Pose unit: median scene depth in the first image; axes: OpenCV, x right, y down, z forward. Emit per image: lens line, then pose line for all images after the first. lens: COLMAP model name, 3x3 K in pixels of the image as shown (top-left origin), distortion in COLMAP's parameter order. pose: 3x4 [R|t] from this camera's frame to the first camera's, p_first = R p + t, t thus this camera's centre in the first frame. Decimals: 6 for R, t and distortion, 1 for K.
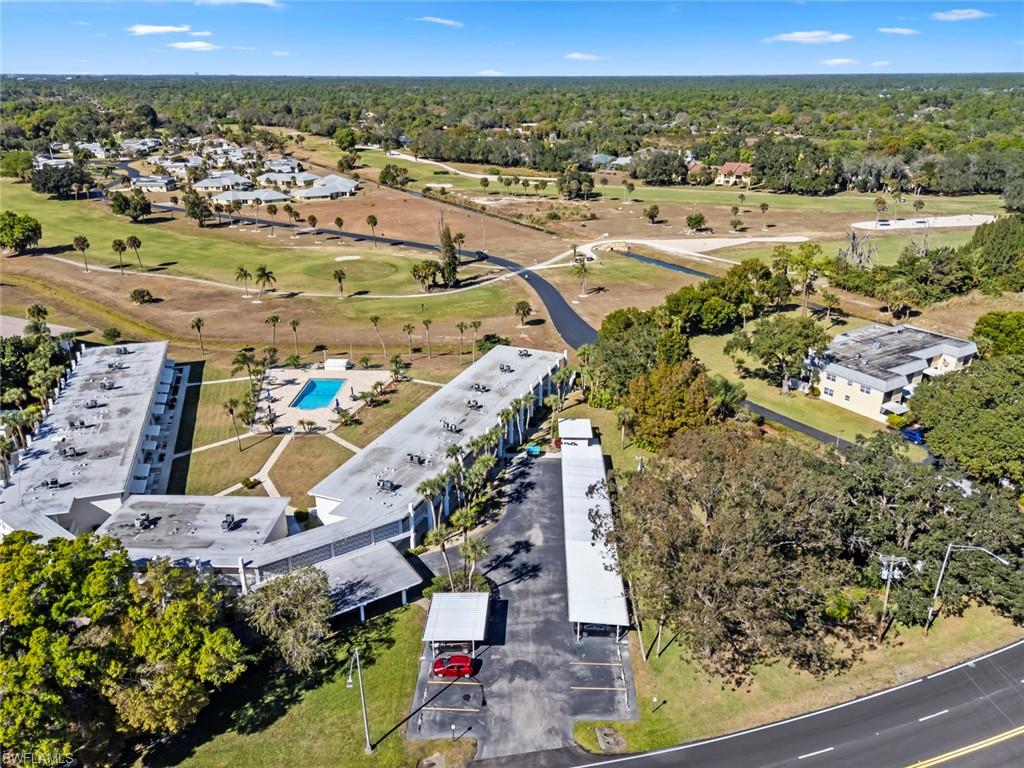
lens RADIAL K [[713.0, 0, 512.0], [0, 713.0, 384.0], [0, 0, 1]] dist [0.063740, -0.046428]
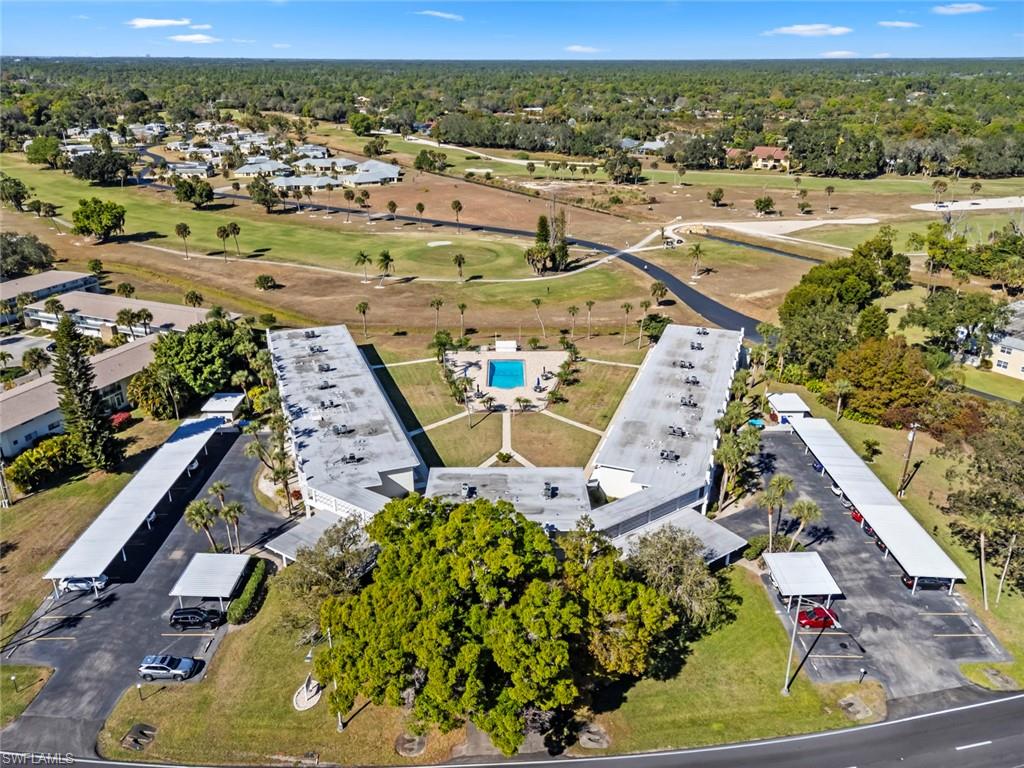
lens RADIAL K [[713.0, 0, 512.0], [0, 713.0, 384.0], [0, 0, 1]] dist [0.063740, -0.046428]
pose [[0.999119, -0.014876, 0.039239, -0.133296], [0.014139, 0.999720, 0.018988, 0.003976], [-0.039510, -0.018416, 0.999049, -0.011680]]
